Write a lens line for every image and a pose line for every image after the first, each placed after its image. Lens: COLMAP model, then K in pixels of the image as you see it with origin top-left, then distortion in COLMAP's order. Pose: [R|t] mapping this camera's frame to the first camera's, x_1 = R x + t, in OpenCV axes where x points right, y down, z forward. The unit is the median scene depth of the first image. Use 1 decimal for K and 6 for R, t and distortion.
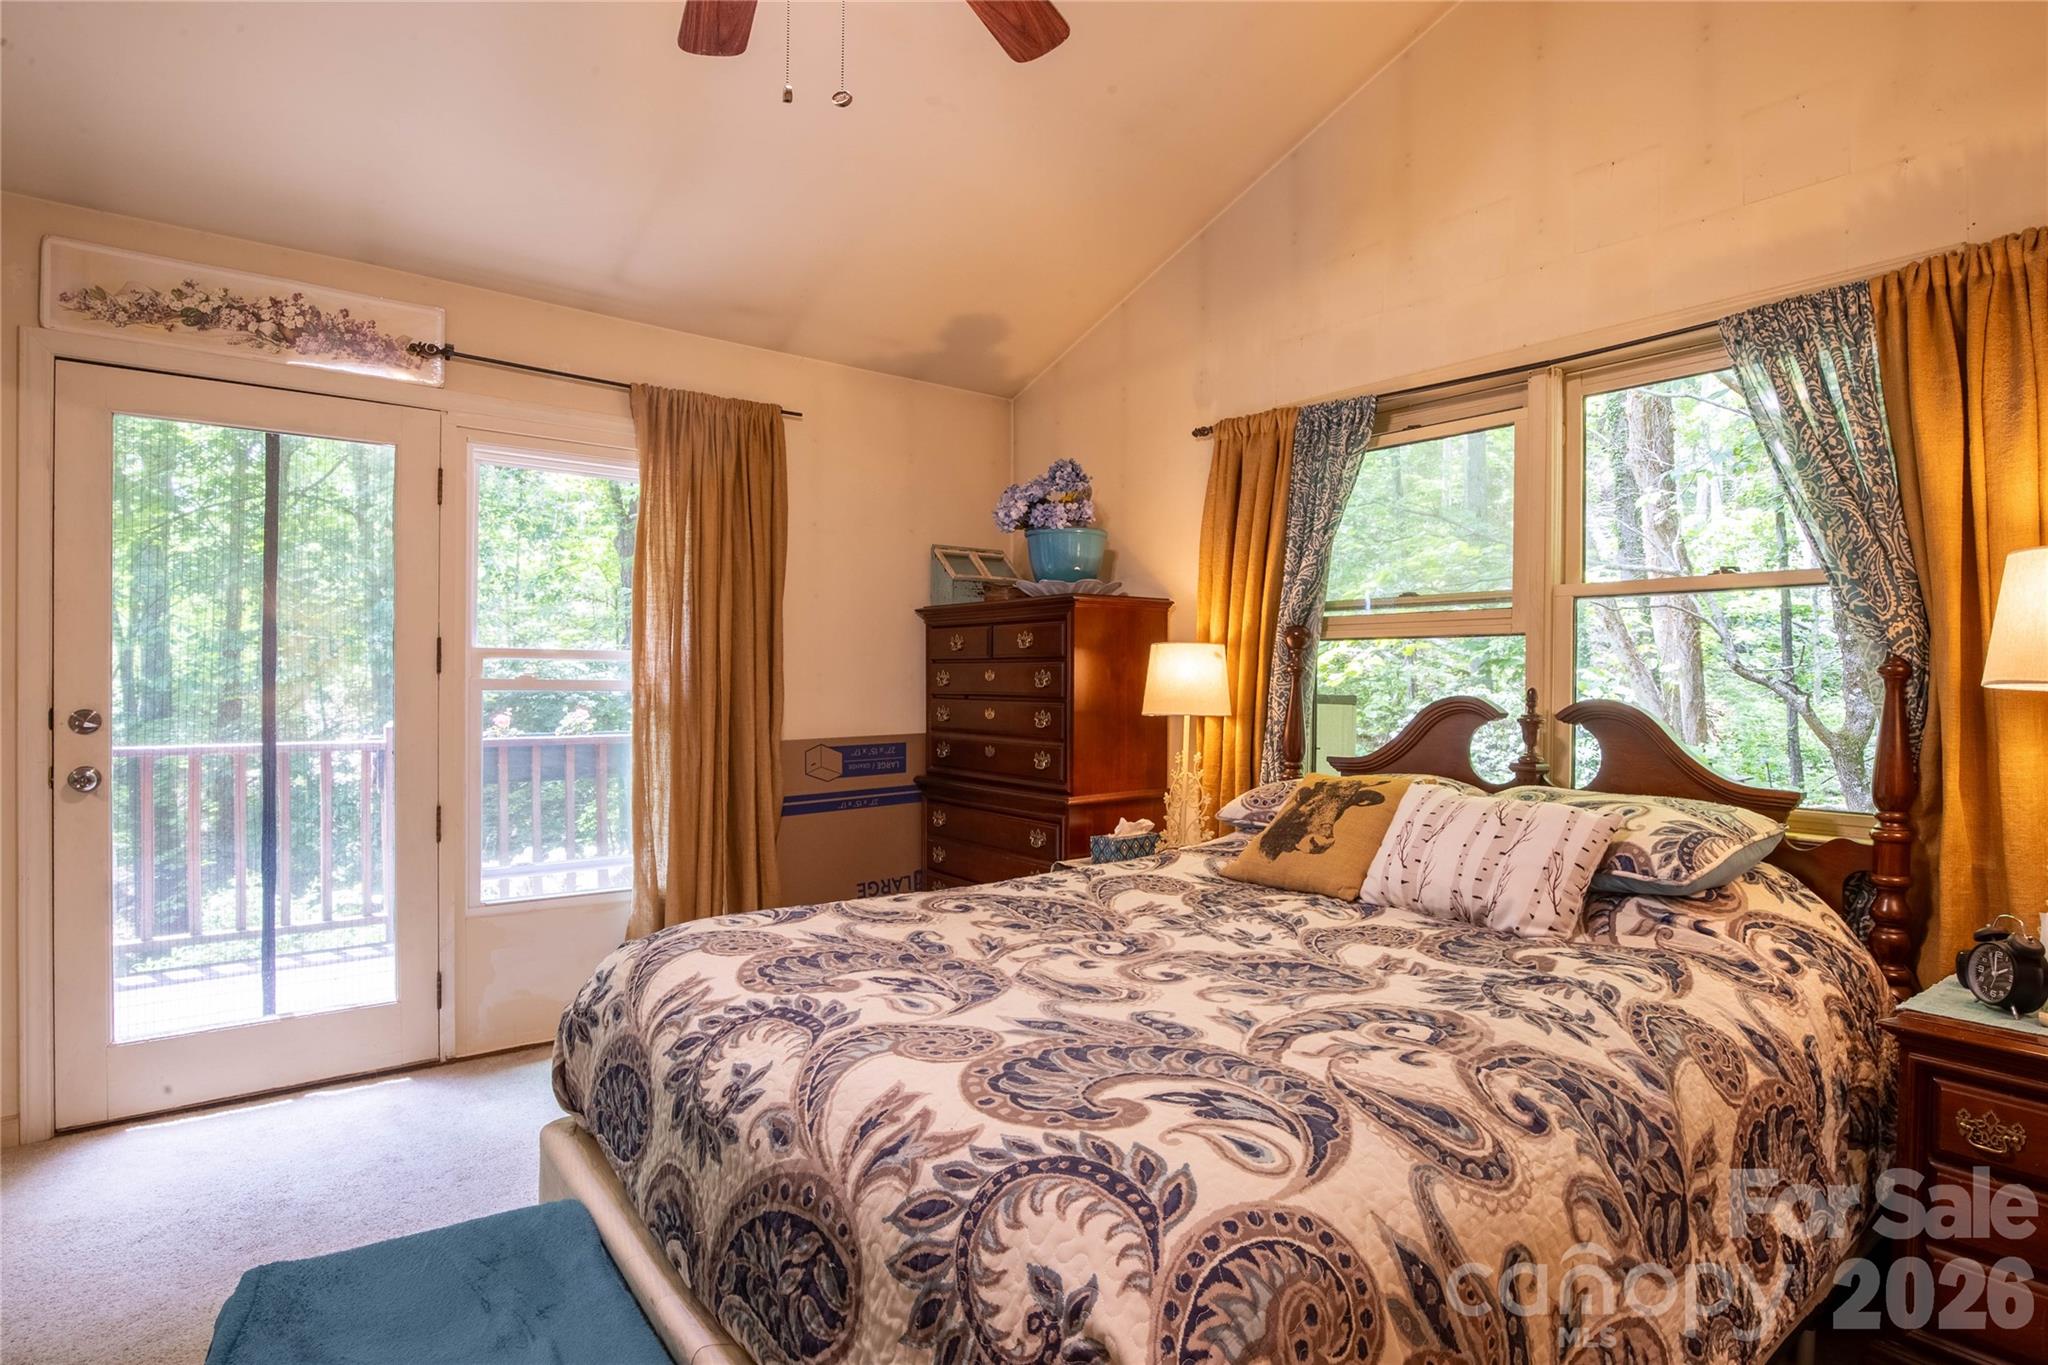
lens RADIAL K [[1057.6, 0, 1063.3], [0, 1057.6, 690.2], [0, 0, 1]] dist [-0.037892, 0.012646]
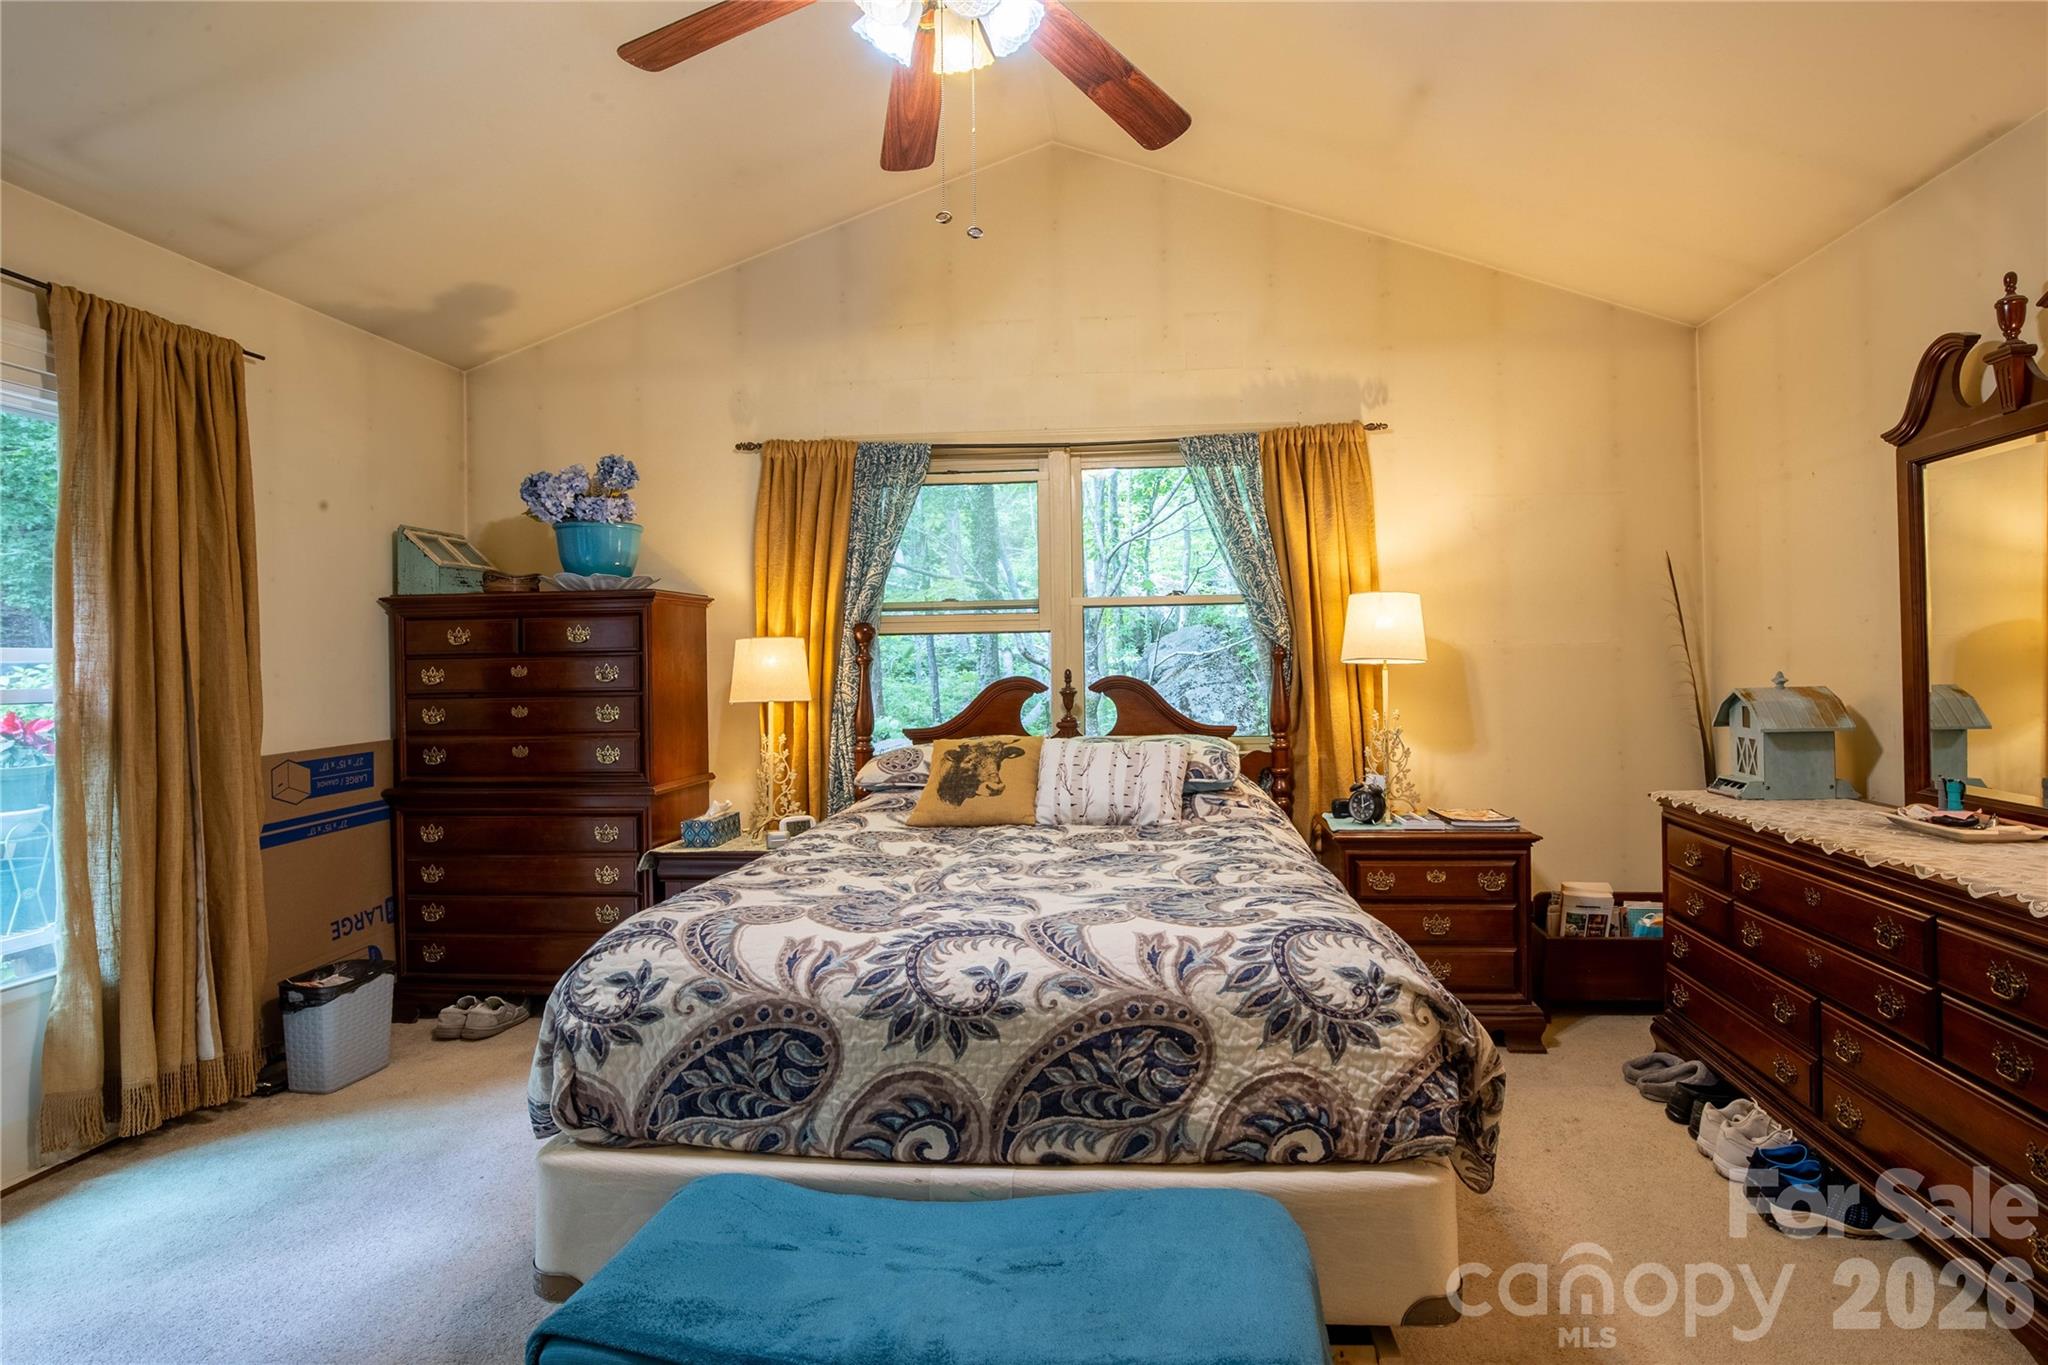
lens RADIAL K [[1036.9, 0, 1069.2], [0, 1036.9, 667.8], [0, 0, 1]] dist [-0.031209, 0.011409]
pose [[0.697064, -0.022196, 0.716666, -0.487030], [0.029190, 0.999571, 0.002566, -0.006381], [-0.716415, 0.019131, 0.697412, 0.006146]]
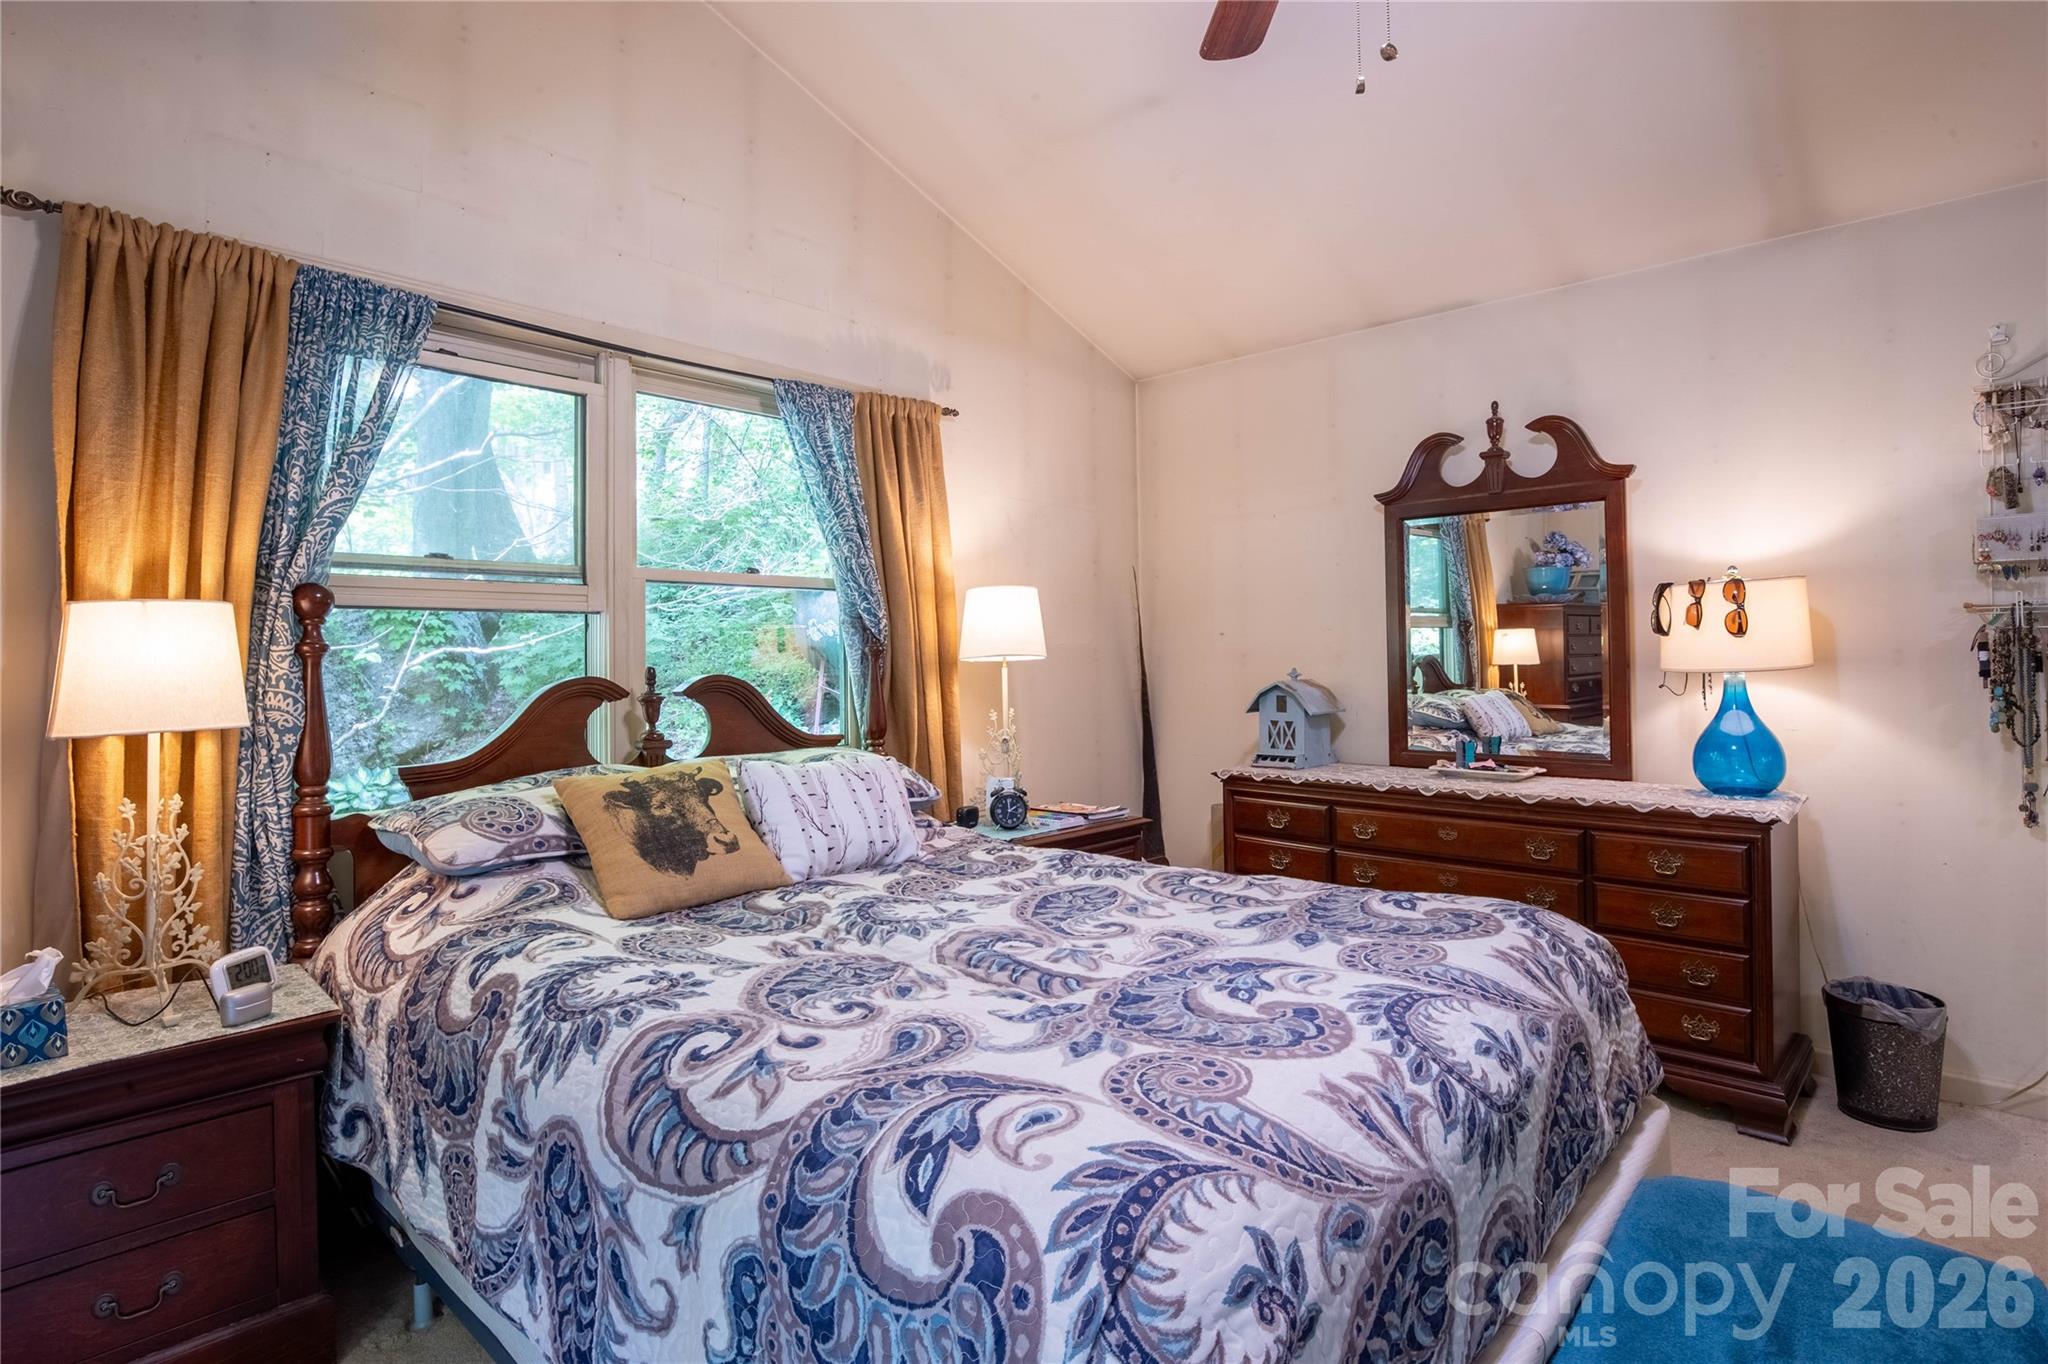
lens RADIAL K [[1026.3, 0, 974.2], [0, 1026.3, 654.5], [0, 0, 1]] dist [-0.025175, -0.000273]
pose [[-0.122288, 0.000267, 0.992495, -0.499048], [0.022976, 0.999733, 0.002562, -0.008090], [-0.992229, 0.023117, -0.122262, 0.689359]]
